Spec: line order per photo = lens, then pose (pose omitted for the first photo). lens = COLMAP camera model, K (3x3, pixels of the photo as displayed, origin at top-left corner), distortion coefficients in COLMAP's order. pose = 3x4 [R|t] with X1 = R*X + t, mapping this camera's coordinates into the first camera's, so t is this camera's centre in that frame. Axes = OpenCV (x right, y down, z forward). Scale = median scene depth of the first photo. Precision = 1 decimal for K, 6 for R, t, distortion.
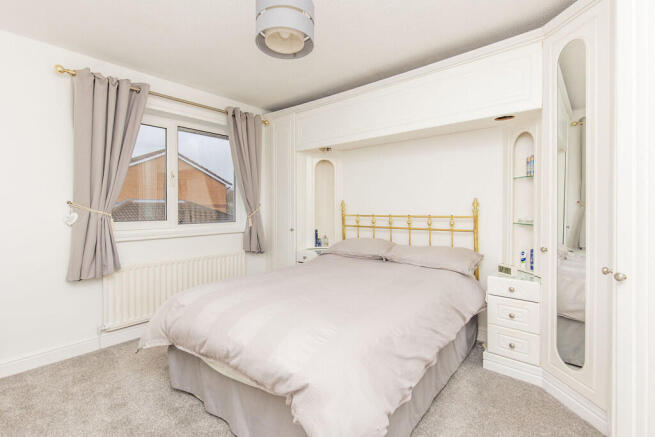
lens RADIAL K [[302.3, 0, 328.1], [0, 302.3, 206.1], [0, 0, 1]] dist [-0.000461, -0.000086]
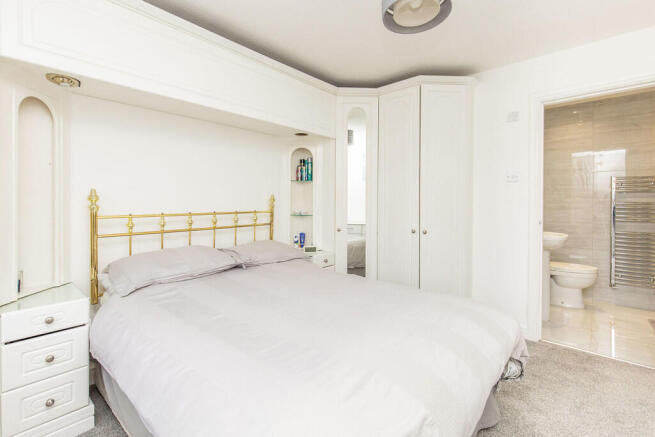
lens RADIAL K [[302.3, 0, 328.1], [0, 302.3, 206.1], [0, 0, 1]] dist [-0.000461, -0.000086]
pose [[0.025684, -0.000316, 0.999670, -0.626052], [0.006454, 0.999979, 0.000150, 0.016870], [-0.999649, 0.006448, 0.025685, 0.740275]]
